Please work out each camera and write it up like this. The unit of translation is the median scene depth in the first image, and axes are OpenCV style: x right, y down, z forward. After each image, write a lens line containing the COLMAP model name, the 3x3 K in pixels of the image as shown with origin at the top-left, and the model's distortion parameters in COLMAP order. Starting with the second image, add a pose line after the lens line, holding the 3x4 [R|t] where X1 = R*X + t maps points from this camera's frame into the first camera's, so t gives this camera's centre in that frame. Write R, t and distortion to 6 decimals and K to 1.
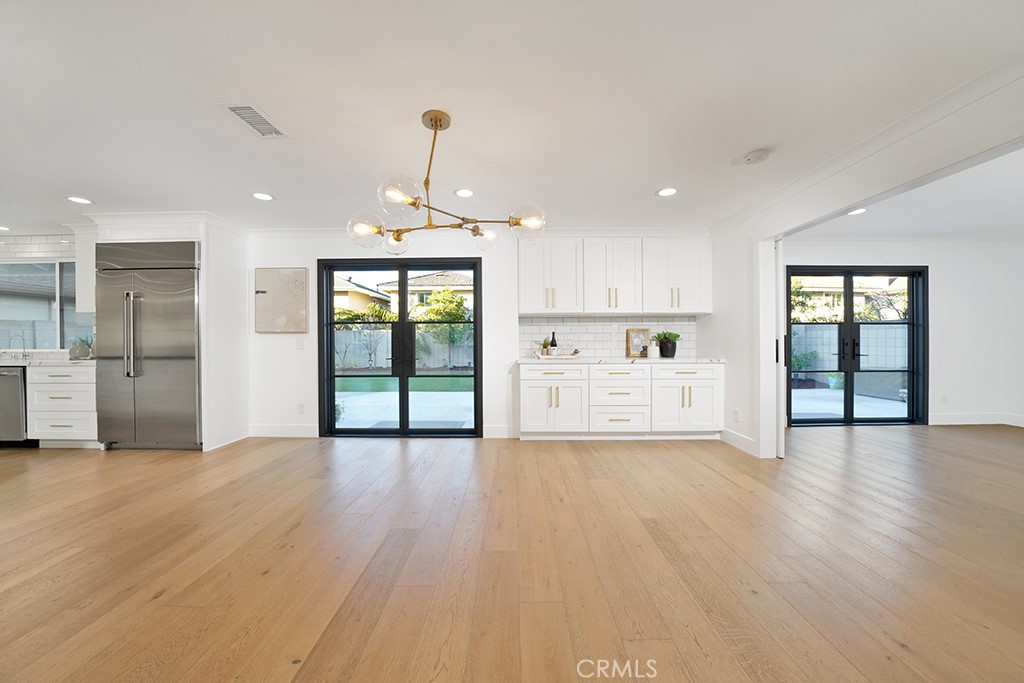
lens RADIAL K [[358.1, 0, 513.1], [0, 358.1, 338.2], [0, 0, 1]] dist [-0.020485, -0.000139]
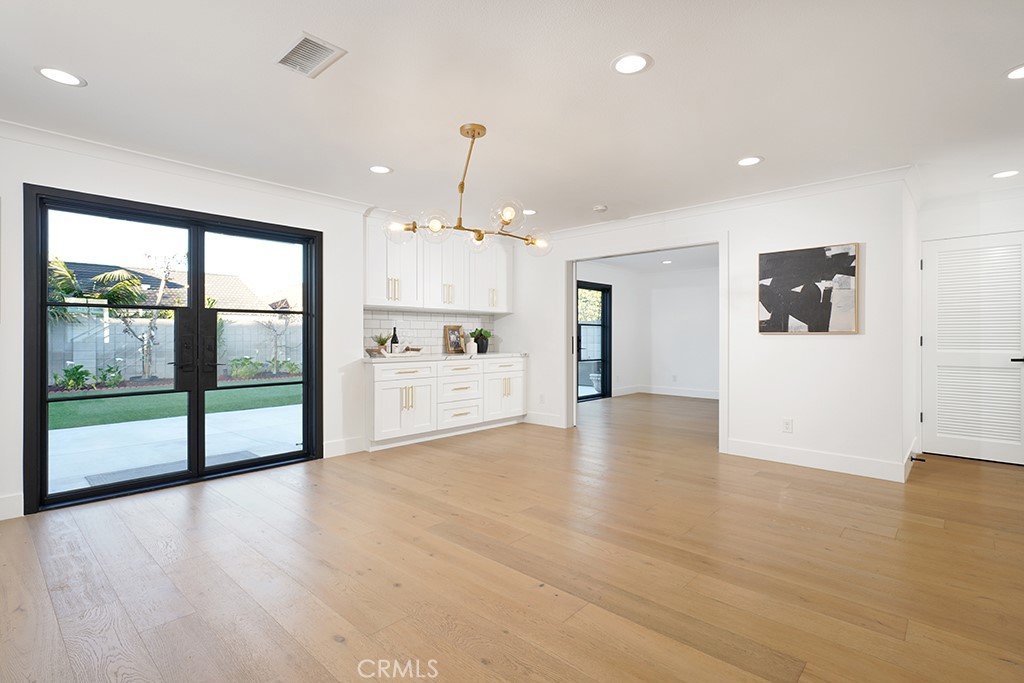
lens RADIAL K [[482.5, 0, 509.4], [0, 482.5, 340.6], [0, 0, 1]] dist [-0.002315, -0.000095]
pose [[0.675339, -0.002916, 0.737502, -0.573210], [-0.007303, 0.999917, 0.010641, 0.001083], [-0.737472, -0.012572, 0.675261, -0.029806]]
